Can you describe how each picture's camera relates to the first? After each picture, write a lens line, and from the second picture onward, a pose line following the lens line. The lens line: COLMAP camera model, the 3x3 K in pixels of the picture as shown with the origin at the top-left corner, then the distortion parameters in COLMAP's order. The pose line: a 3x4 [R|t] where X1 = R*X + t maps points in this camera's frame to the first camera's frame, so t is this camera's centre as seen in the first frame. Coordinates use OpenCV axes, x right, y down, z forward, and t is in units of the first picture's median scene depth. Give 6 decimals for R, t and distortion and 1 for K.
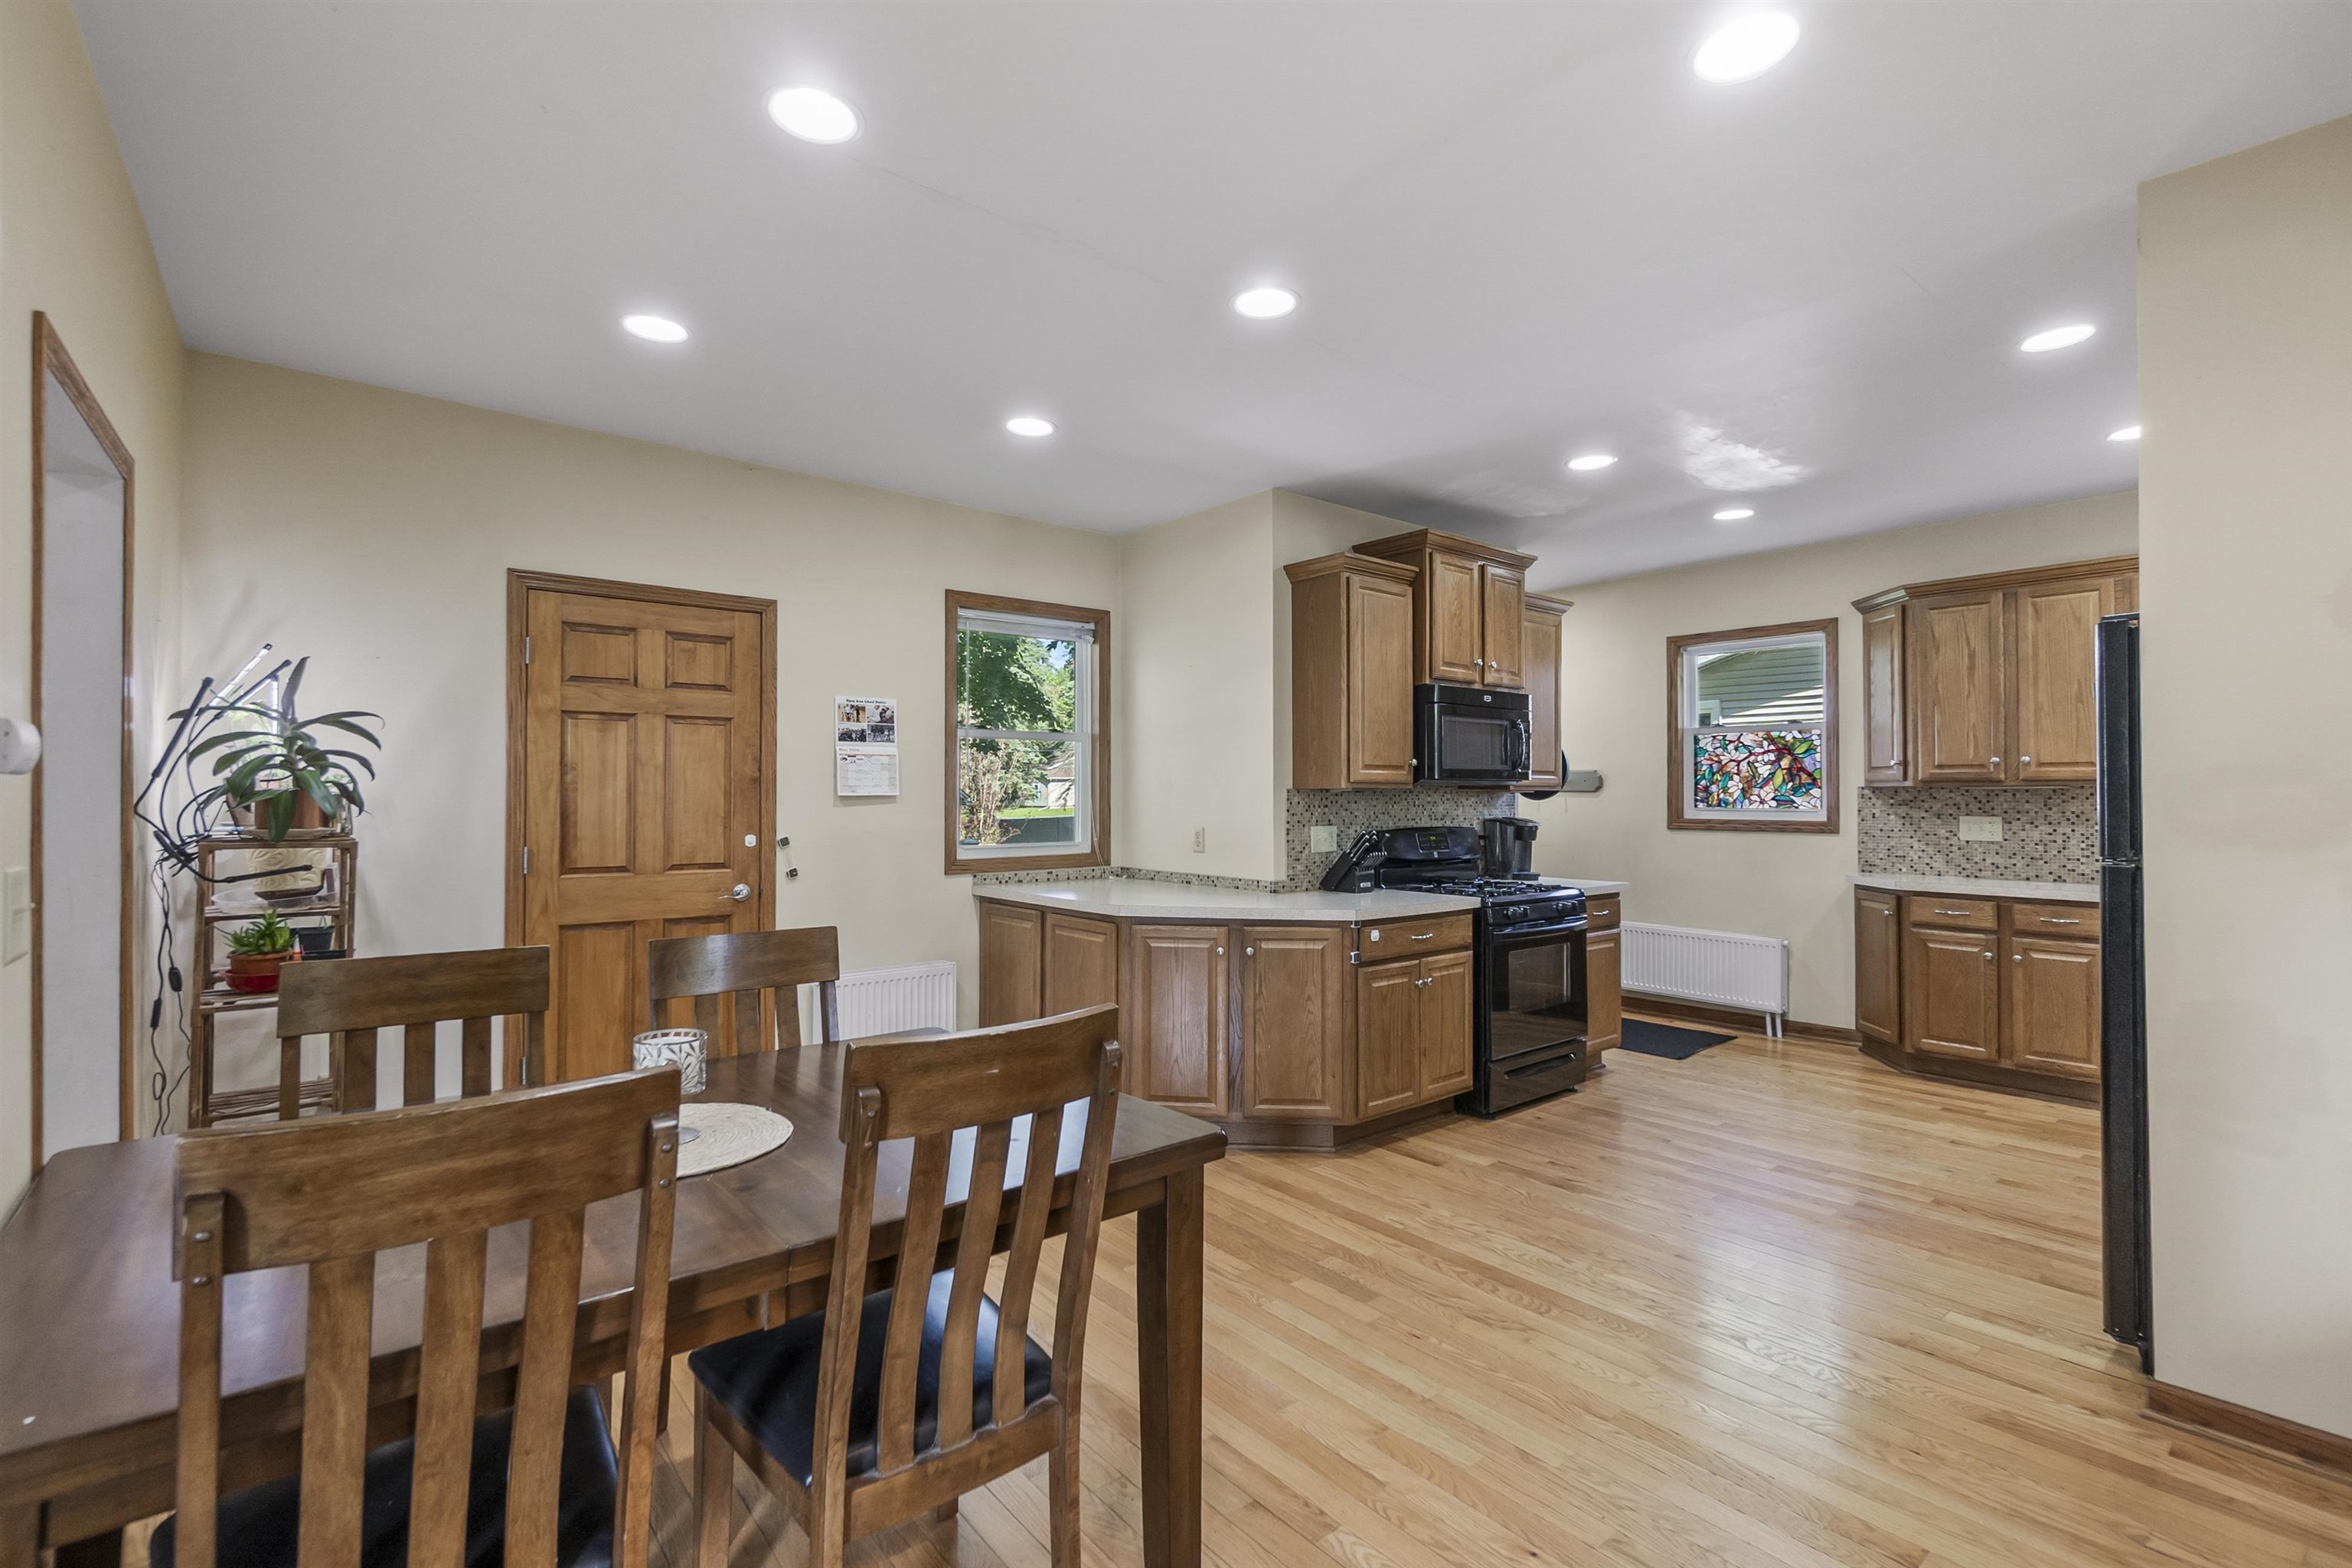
lens RADIAL K [[1038.1, 0, 1169.7], [0, 1038.1, 798.7], [0, 0, 1]] dist [-0.007609, -0.000151]
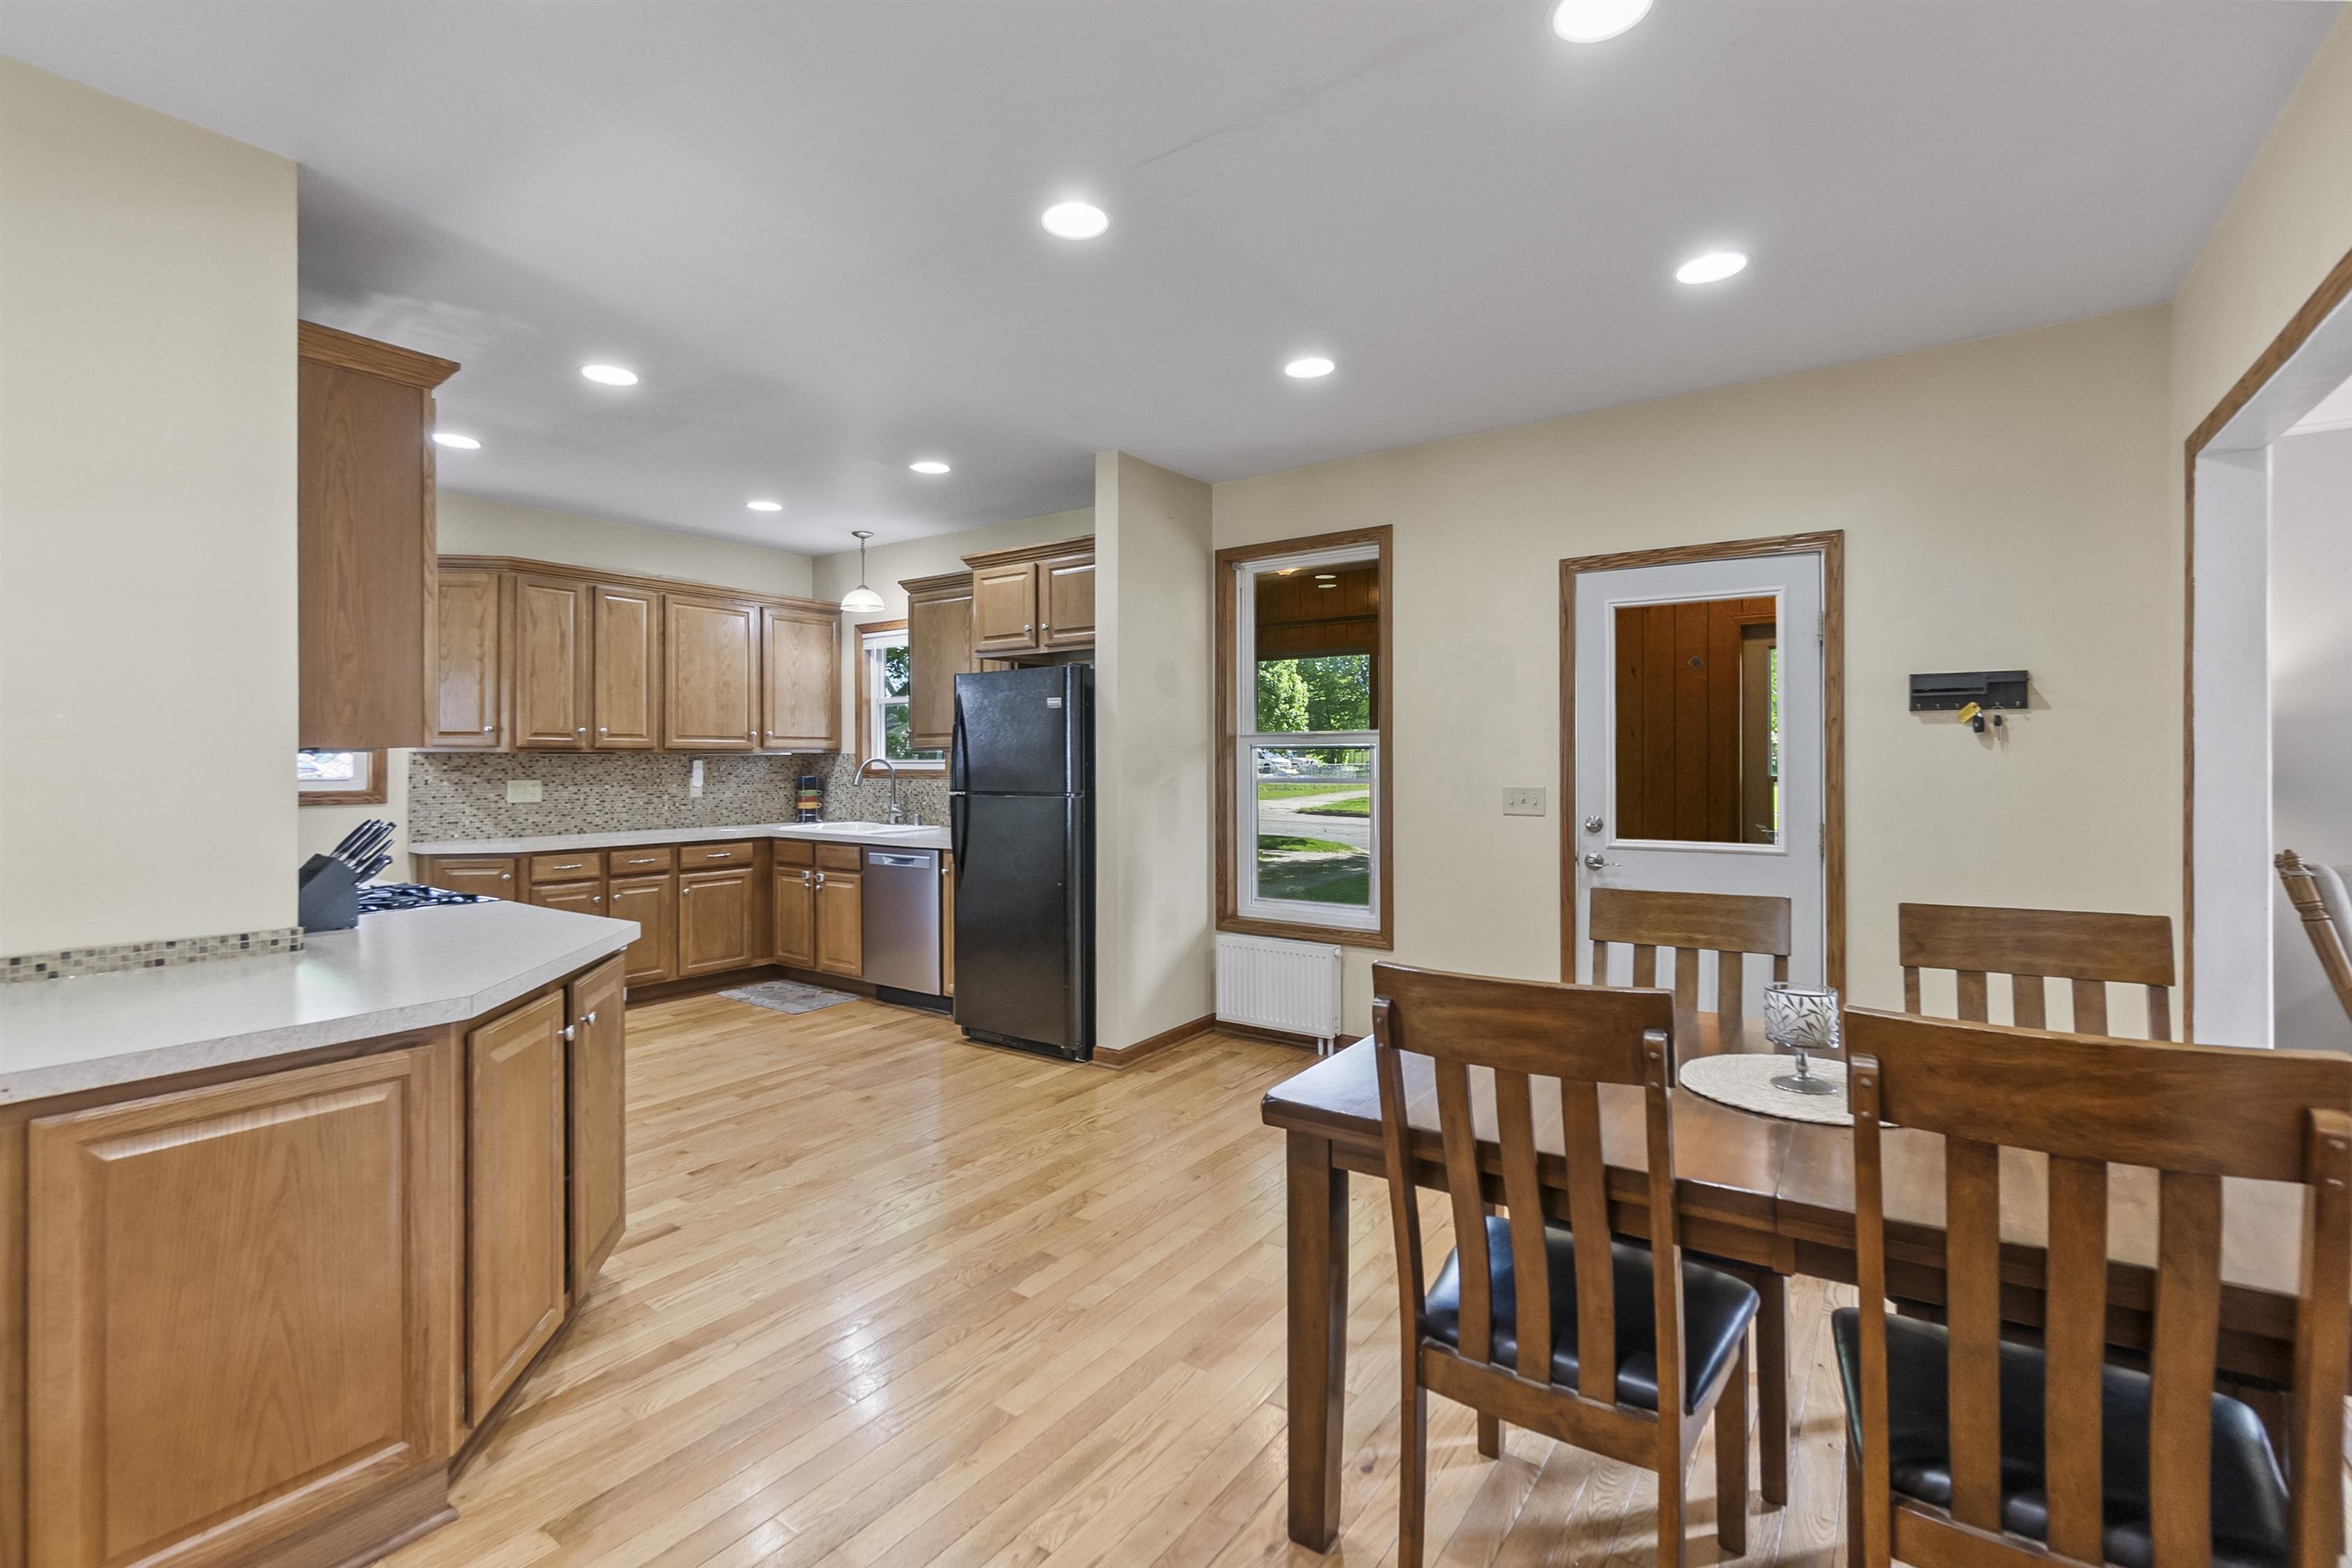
lens RADIAL K [[1038.1, 0, 1162.0], [0, 1038.1, 759.7], [0, 0, 1]] dist [-0.007609, -0.000151]
pose [[-0.260773, 0.000430, 0.965400, -0.542059], [0.005803, 0.999983, 0.001122, -0.002076], [-0.965383, 0.005895, -0.260771, 0.768123]]
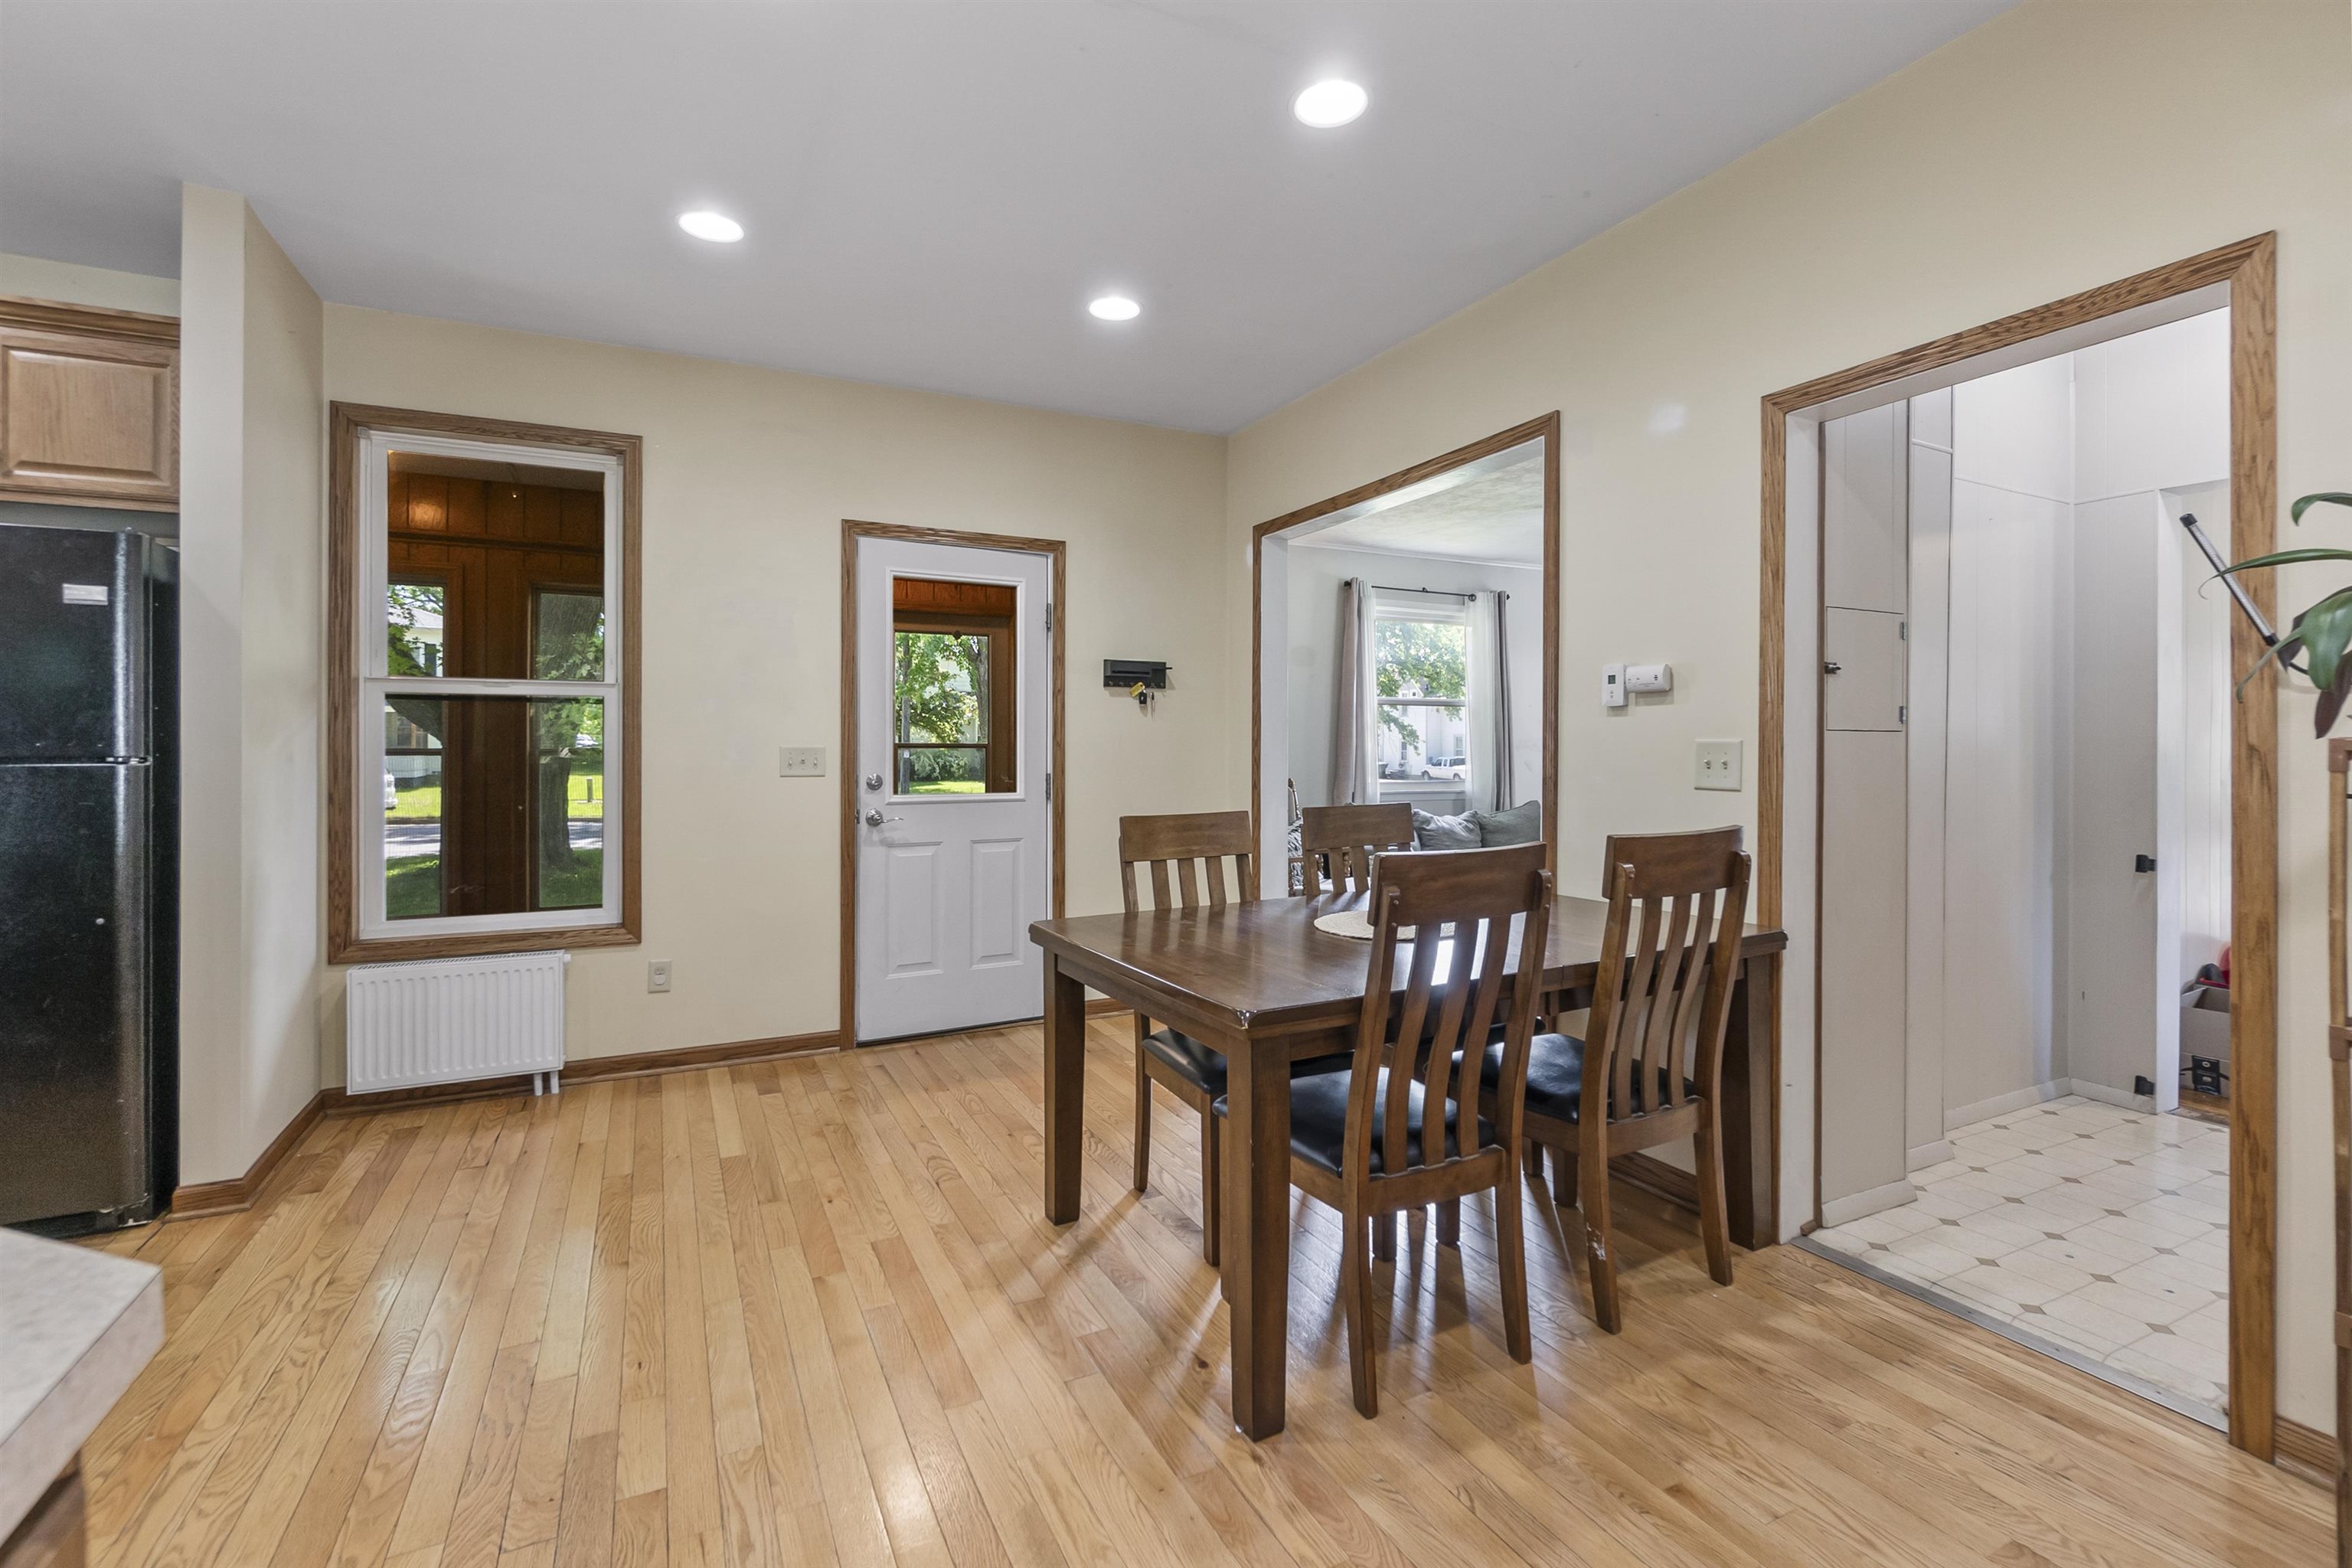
lens RADIAL K [[1038.1, 0, 1159.1], [0, 1038.1, 750.5], [0, 0, 1]] dist [-0.007609, -0.000151]
pose [[-0.974532, 0.000571, 0.224246, -0.203913], [0.001137, 0.999996, 0.002396, 0.028860], [-0.224244, 0.002590, -0.974530, 1.037333]]
